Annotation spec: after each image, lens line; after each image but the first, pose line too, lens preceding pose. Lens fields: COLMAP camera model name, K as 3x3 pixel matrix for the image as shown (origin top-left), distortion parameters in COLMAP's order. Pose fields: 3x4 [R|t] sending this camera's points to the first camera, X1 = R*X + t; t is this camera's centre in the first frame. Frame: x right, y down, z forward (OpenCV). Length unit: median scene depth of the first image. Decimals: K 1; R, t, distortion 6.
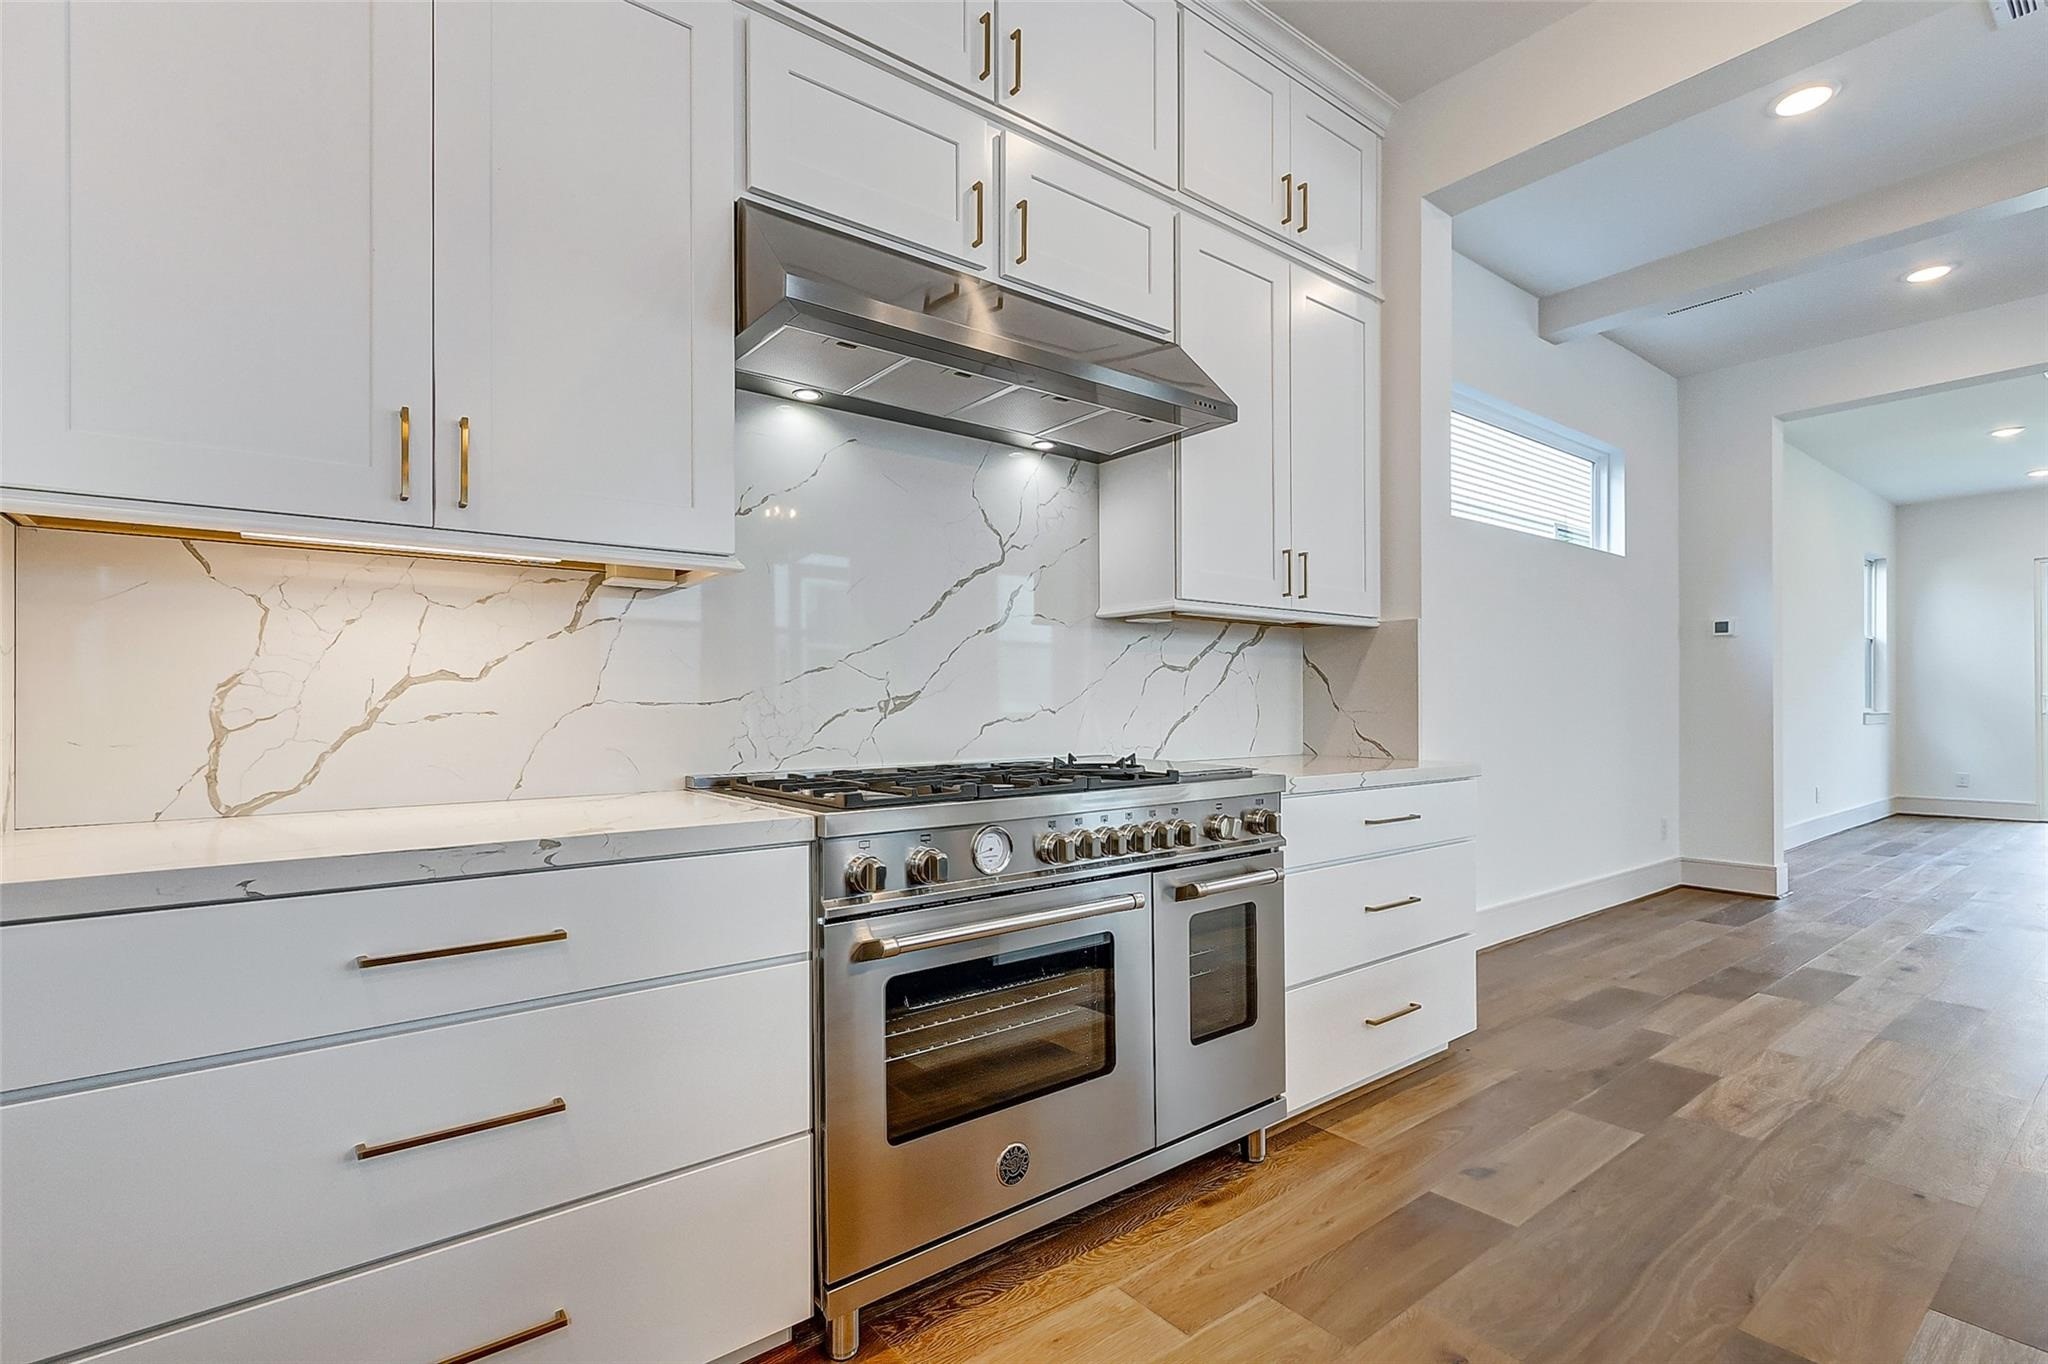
lens RADIAL K [[951.7, 0, 998.4], [0, 951.7, 703.1], [0, 0, 1]] dist [0.011557, 0.000170]
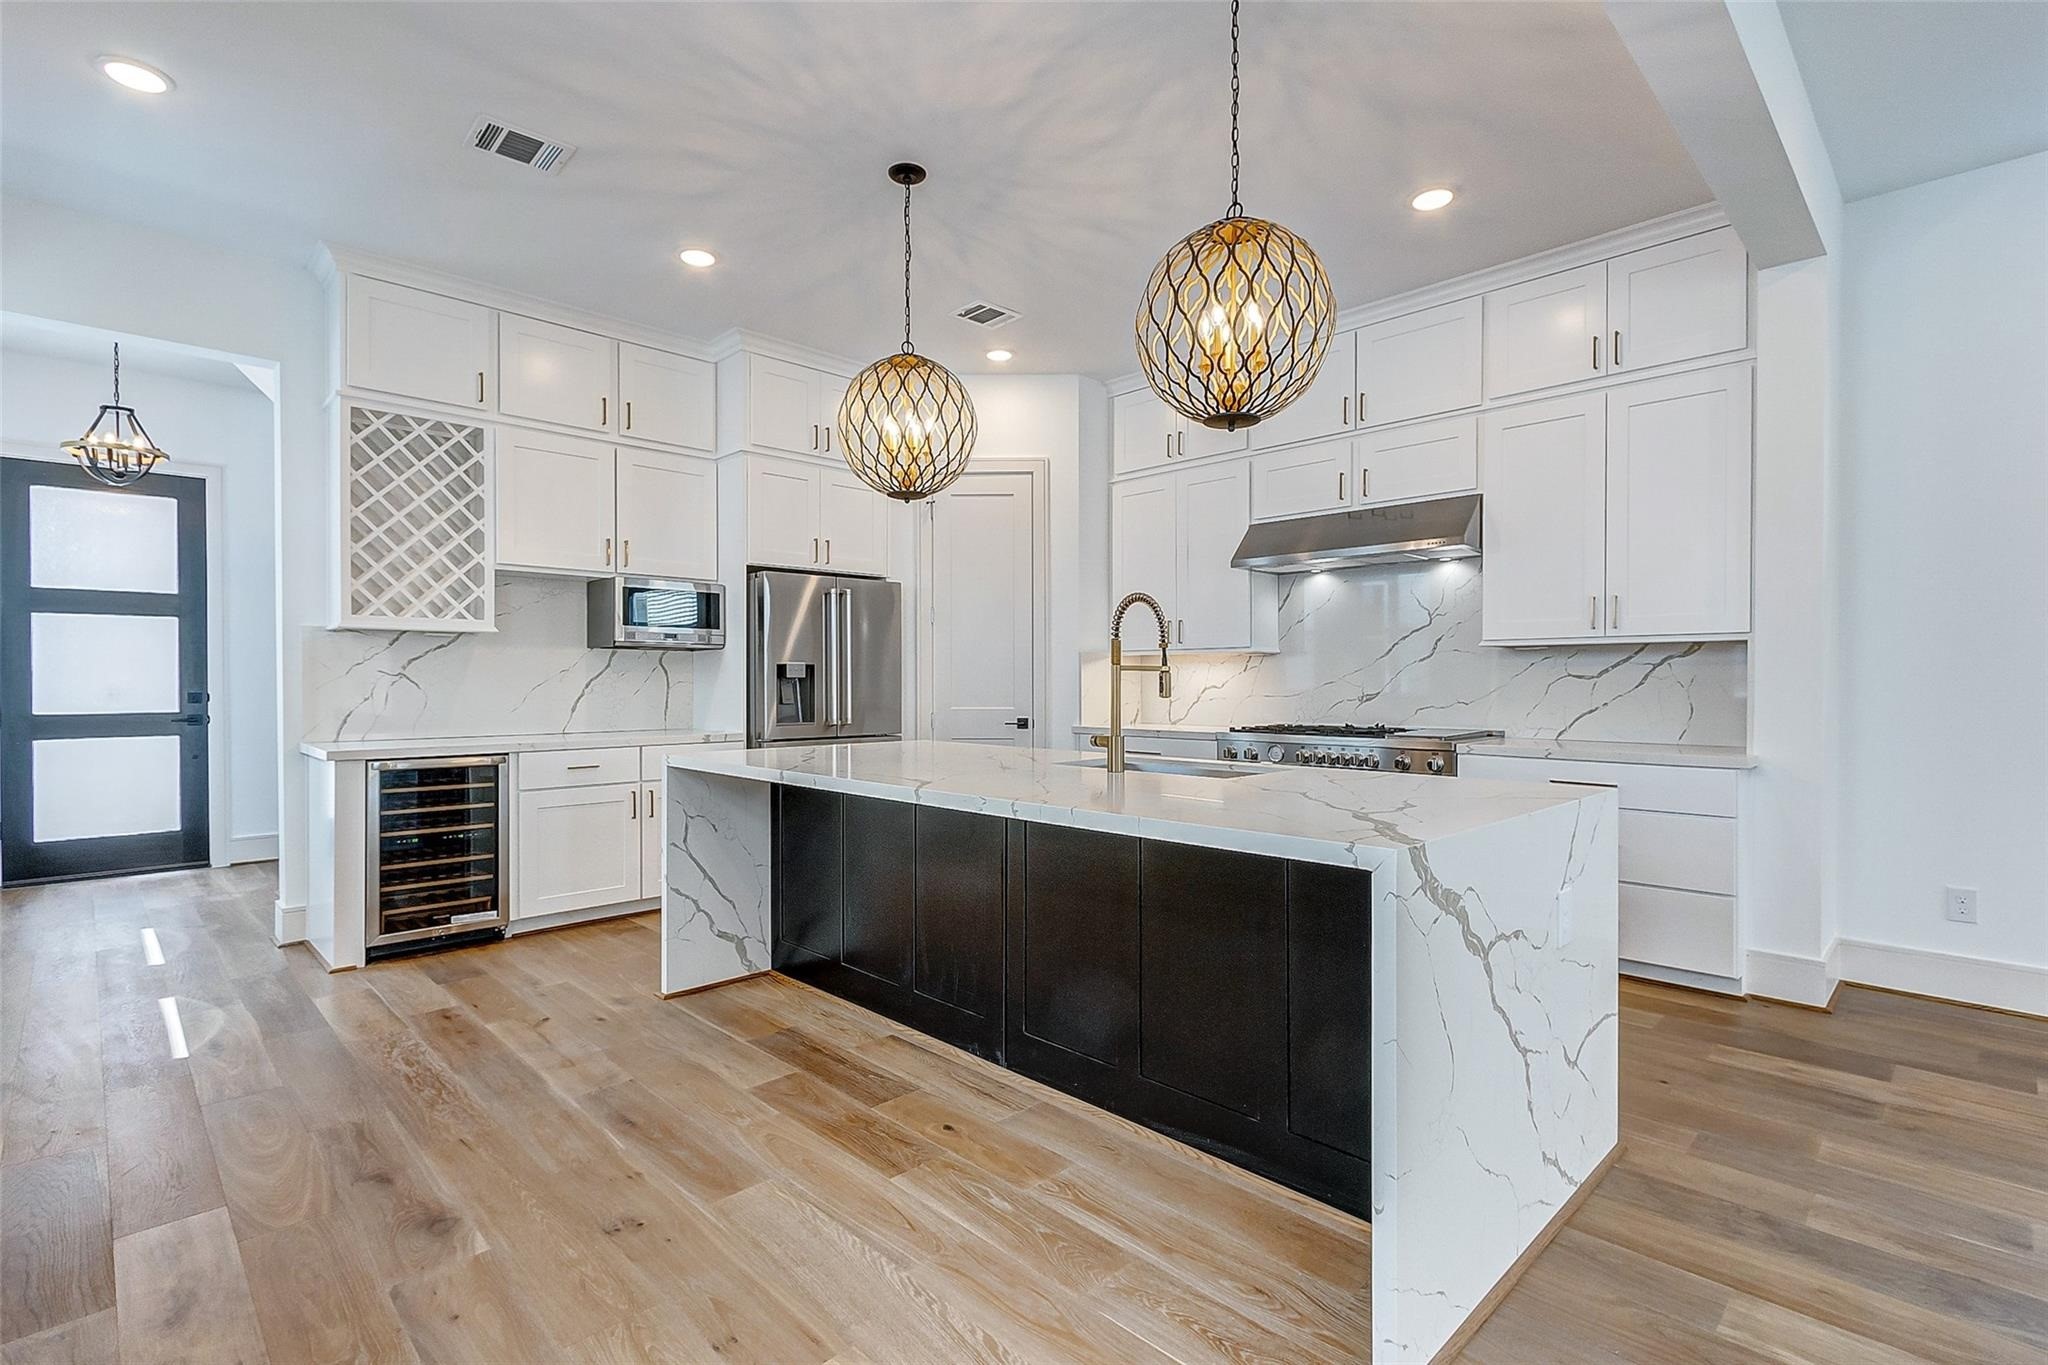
lens RADIAL K [[951.7, 0, 1024.0], [0, 951.7, 682.5], [0, 0, 1]] dist [0.007048, -0.000877]
pose [[0.117863, 0.004258, -0.993021, 1.766511], [0.000100, 0.999991, 0.004300, -0.039367], [0.993030, -0.000606, 0.117862, -0.028438]]
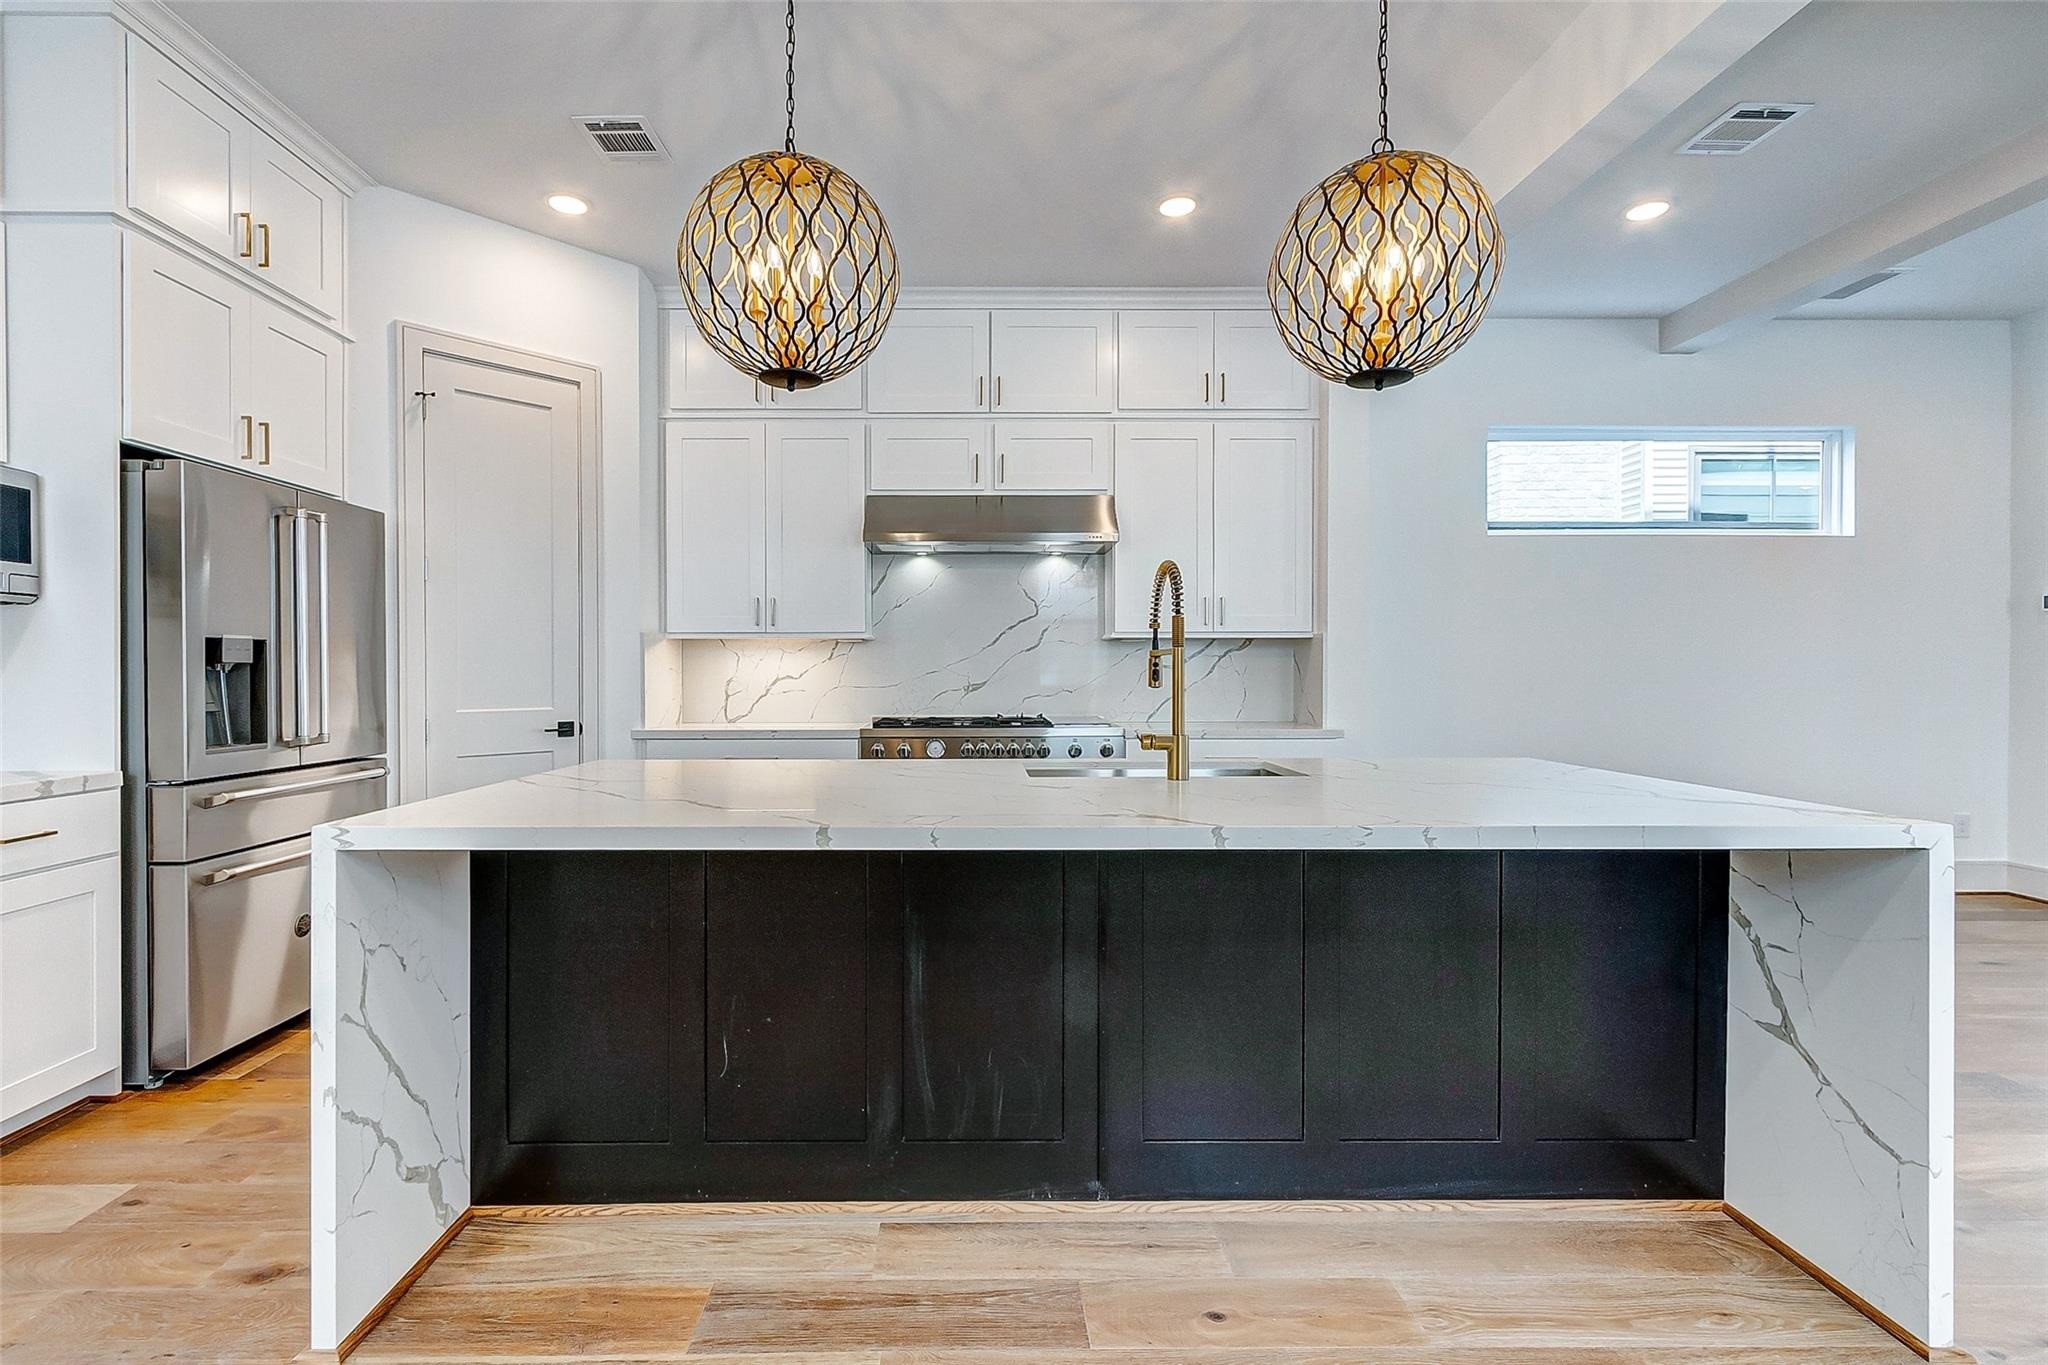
lens RADIAL K [[945.6, 0, 977.7], [0, 945.6, 674.4], [0, 0, 1]] dist [0.004387, -0.000169]
pose [[0.795844, 0.002160, -0.605497, 1.068101], [-0.000264, 0.999995, 0.003221, -0.032059], [0.605501, -0.002403, 0.795841, -0.612711]]
